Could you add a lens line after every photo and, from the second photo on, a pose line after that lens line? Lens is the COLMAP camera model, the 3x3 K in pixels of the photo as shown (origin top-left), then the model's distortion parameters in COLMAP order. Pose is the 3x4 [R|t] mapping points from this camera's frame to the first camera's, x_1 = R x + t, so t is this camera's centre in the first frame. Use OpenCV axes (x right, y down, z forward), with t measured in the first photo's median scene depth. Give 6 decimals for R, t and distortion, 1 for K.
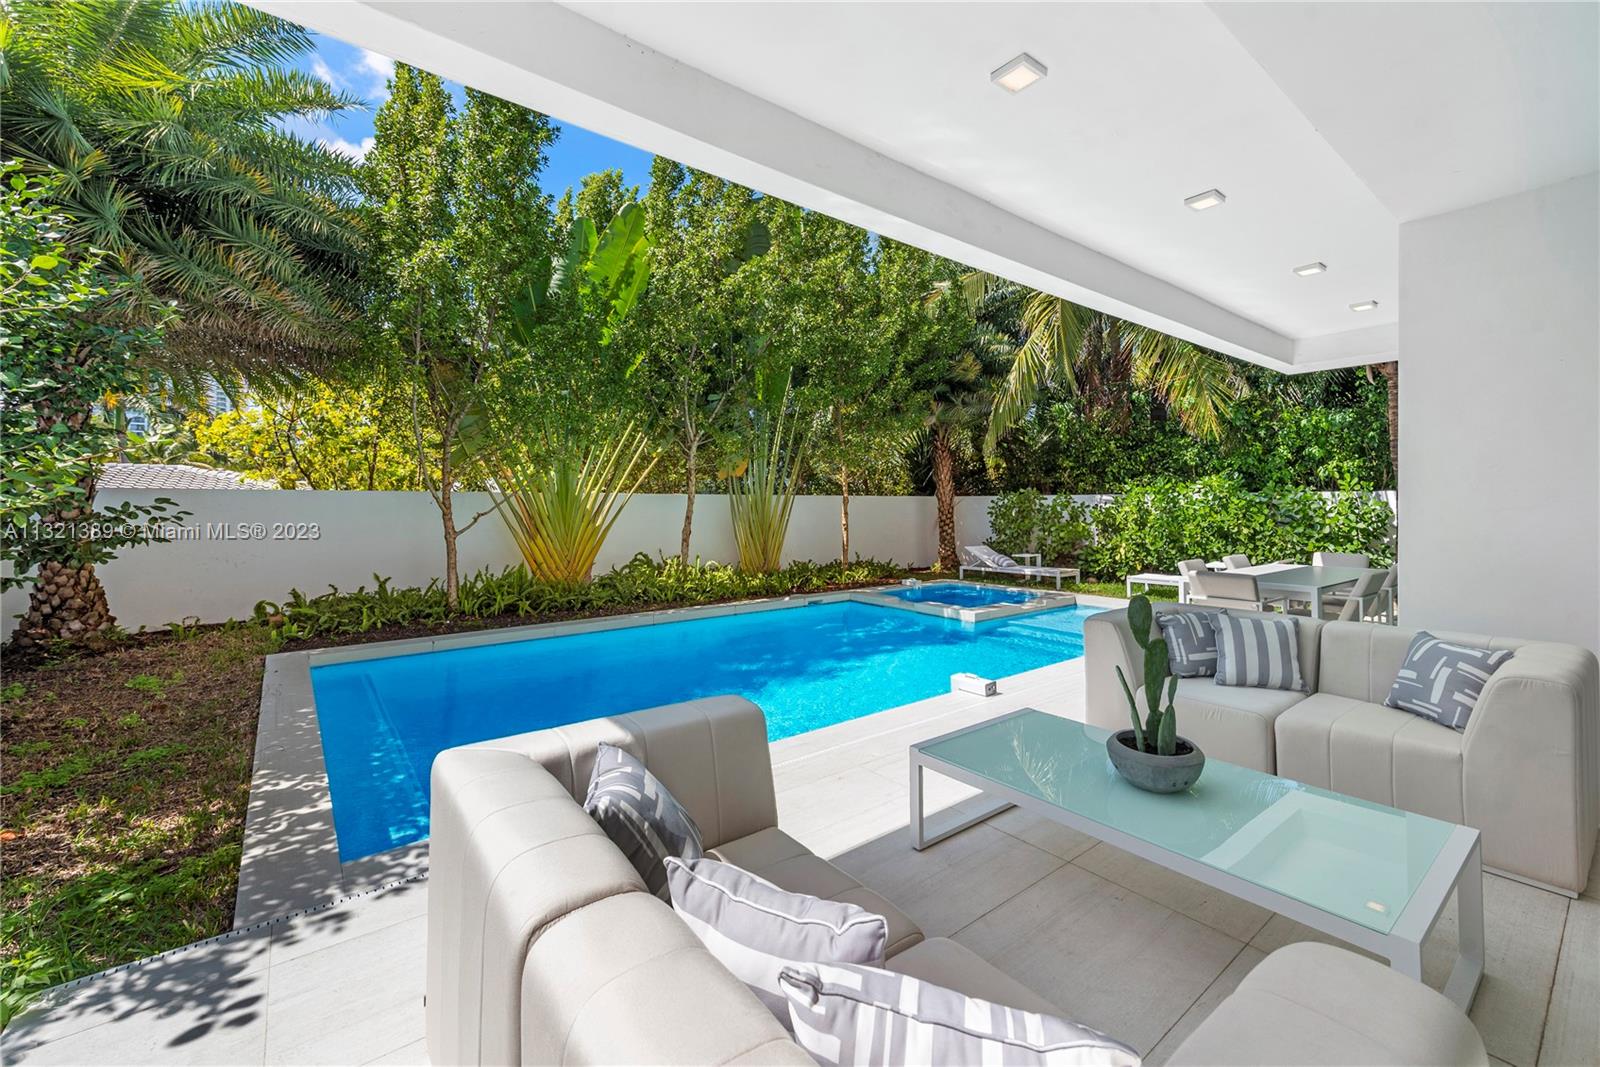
lens RADIAL K [[663.9, 0, 815.0], [0, 663.9, 530.2], [0, 0, 1]] dist [0.002724, 0.000459]
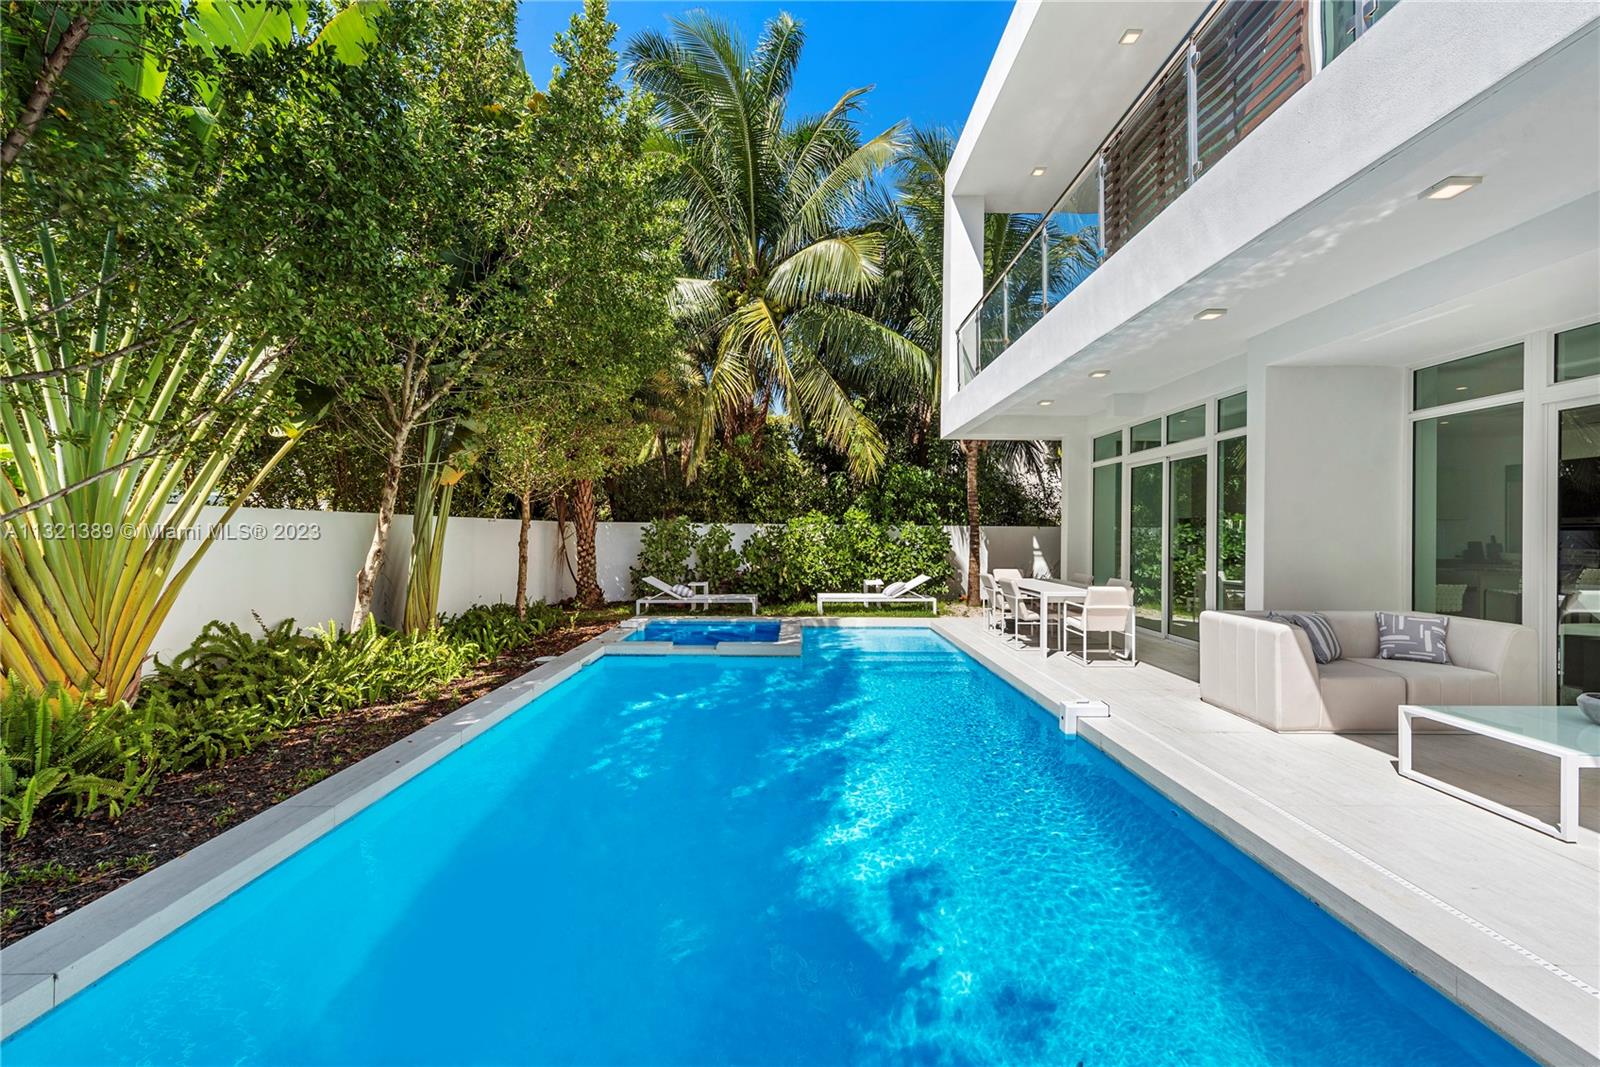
lens RADIAL K [[640.6, 0, 801.4], [0, 640.6, 537.7], [0, 0, 1]] dist [0.002163, 0.000026]
pose [[0.620609, -0.002912, 0.784114, -0.363010], [0.024690, 0.999570, -0.015830, -0.013353], [-0.783731, 0.029184, 0.620414, 0.319545]]
